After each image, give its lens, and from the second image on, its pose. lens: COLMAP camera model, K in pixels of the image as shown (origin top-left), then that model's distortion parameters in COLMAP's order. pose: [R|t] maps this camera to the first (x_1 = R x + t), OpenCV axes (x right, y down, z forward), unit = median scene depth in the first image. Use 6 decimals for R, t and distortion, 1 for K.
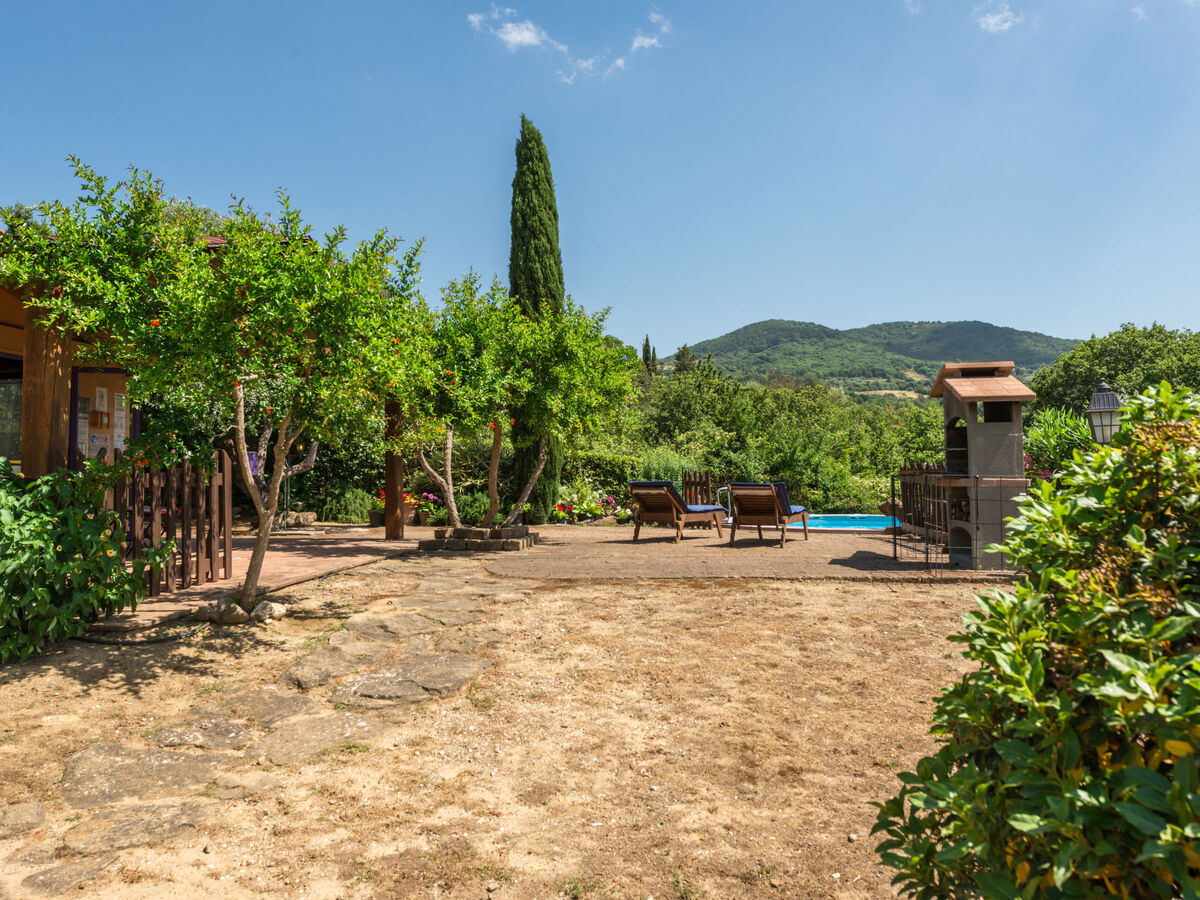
lens RADIAL K [[873.5, 0, 605.5], [0, 873.5, 449.0], [0, 0, 1]] dist [-0.039891, -0.000057]
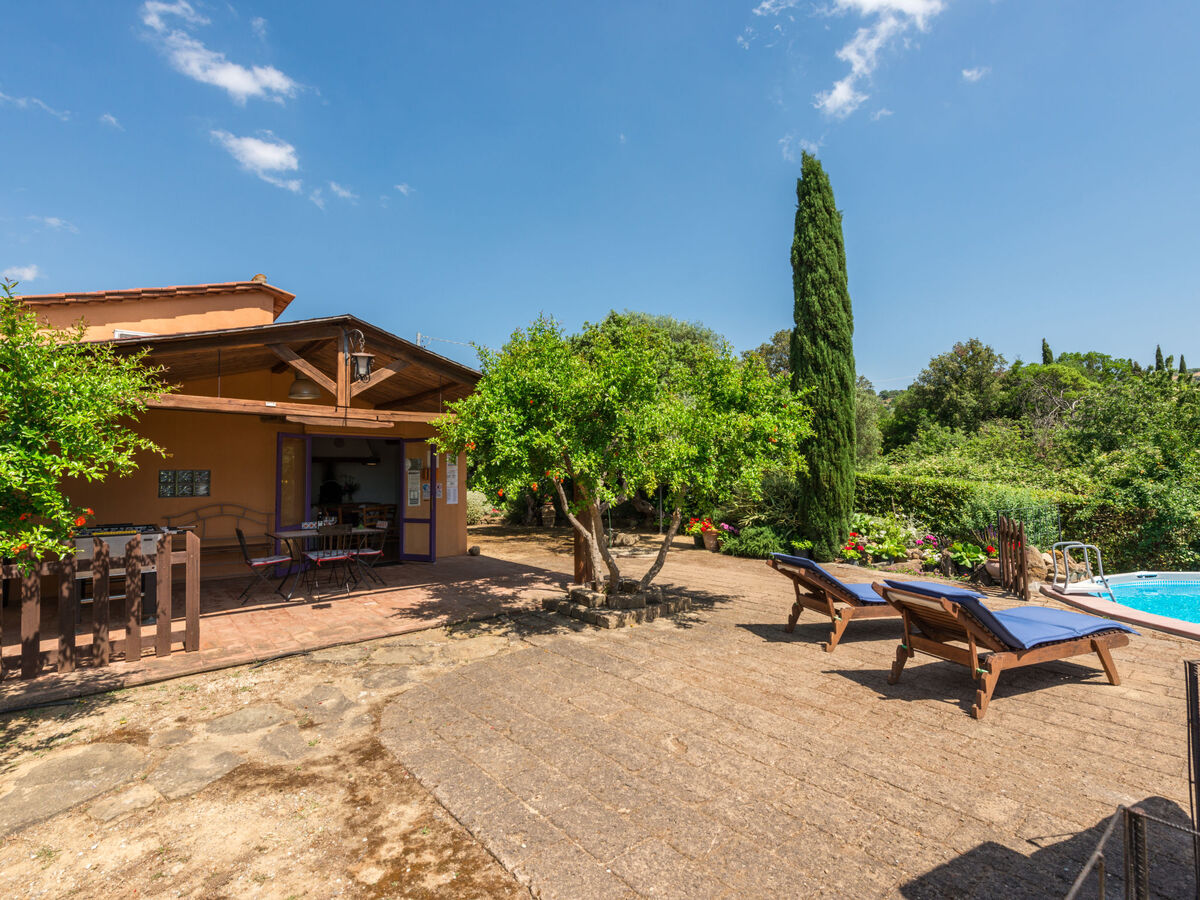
lens RADIAL K [[570.6, 0, 599.8], [0, 570.6, 454.1], [0, 0, 1]] dist [0.009366, -0.004517]
pose [[0.730319, -0.029440, -0.682471, 0.178138], [0.023225, 0.999563, -0.018265, -0.028724], [0.682711, -0.002511, 0.730684, 0.359670]]
